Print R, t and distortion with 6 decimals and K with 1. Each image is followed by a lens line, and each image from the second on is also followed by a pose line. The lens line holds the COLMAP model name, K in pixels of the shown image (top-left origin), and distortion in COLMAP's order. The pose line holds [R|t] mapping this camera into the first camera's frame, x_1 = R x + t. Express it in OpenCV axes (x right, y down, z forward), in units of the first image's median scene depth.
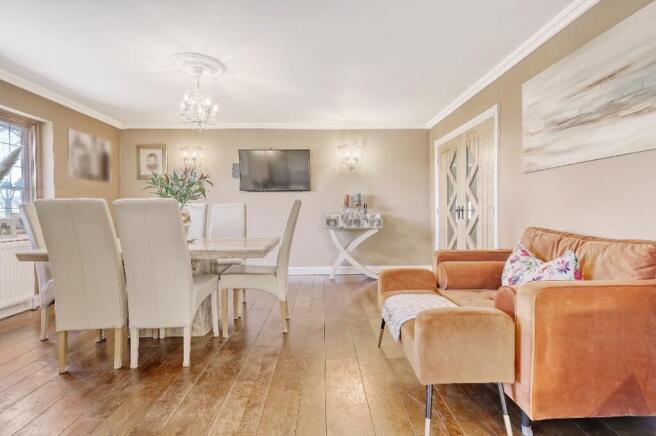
lens RADIAL K [[315.3, 0, 326.3], [0, 315.3, 216.8], [0, 0, 1]] dist [-0.000871, -0.000158]
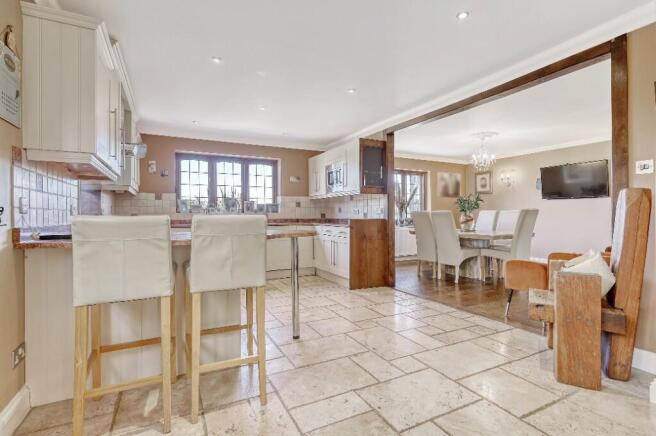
lens RADIAL K [[315.3, 0, 329.1], [0, 315.3, 217.7], [0, 0, 1]] dist [-0.000871, -0.000158]
pose [[0.440073, 0.012791, -0.897871, 0.561258], [-0.011903, 0.999894, 0.008410, -0.007255], [0.897883, 0.006986, 0.440178, -0.400058]]
